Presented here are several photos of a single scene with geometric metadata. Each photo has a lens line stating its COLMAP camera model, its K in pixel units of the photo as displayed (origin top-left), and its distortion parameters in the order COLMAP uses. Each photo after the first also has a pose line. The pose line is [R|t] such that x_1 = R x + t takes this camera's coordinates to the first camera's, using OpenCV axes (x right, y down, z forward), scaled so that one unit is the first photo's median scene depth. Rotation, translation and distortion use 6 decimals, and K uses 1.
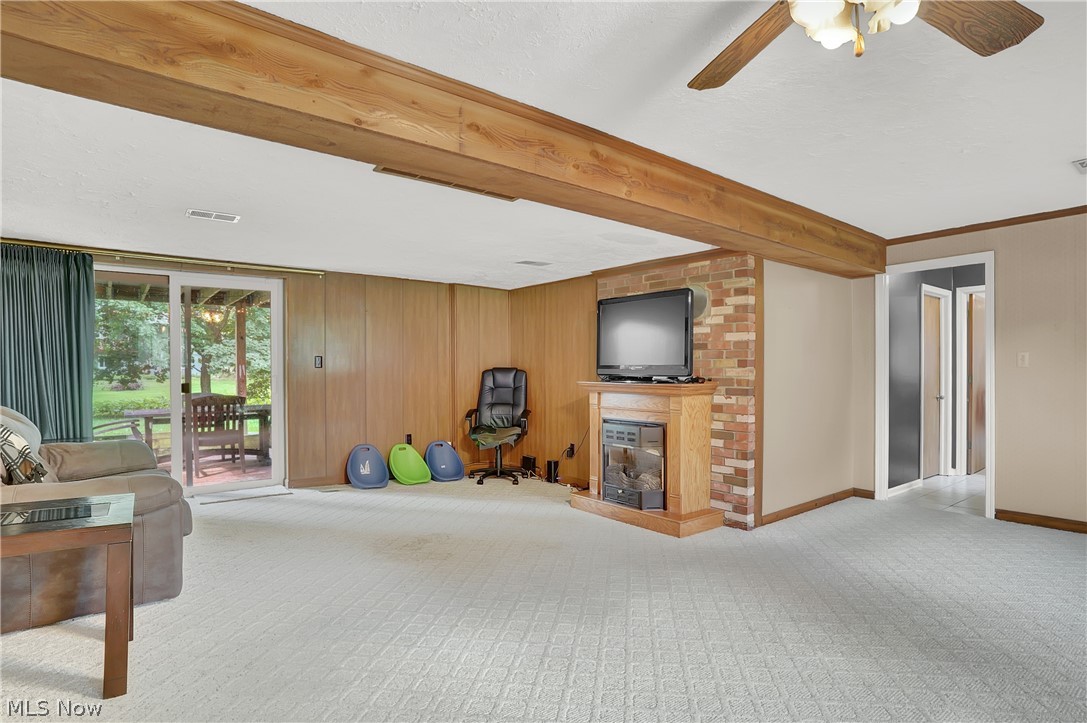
lens RADIAL K [[574.2, 0, 541.7], [0, 574.2, 367.6], [0, 0, 1]] dist [-0.075116, 0.041889]
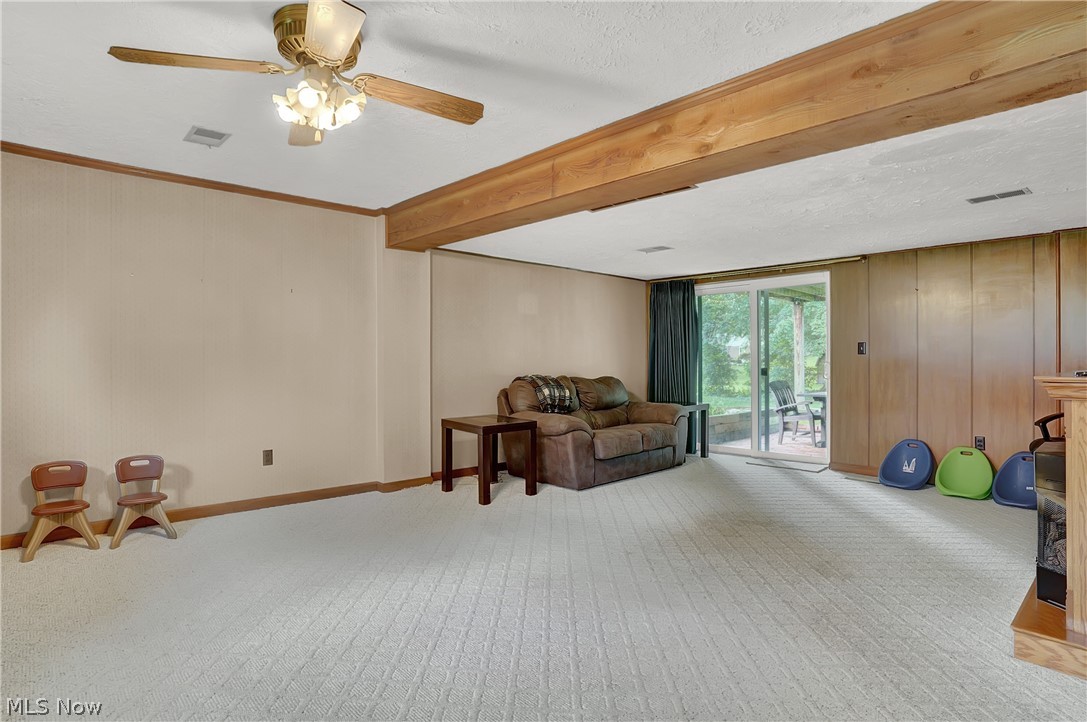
lens RADIAL K [[574.2, 0, 541.7], [0, 574.2, 367.1], [0, 0, 1]] dist [-0.075116, 0.041889]
pose [[0.093497, 0.012932, -0.995536, 0.508827], [0.005544, 0.999893, 0.013509, 0.005898], [0.995604, -0.006782, 0.093415, 0.345248]]
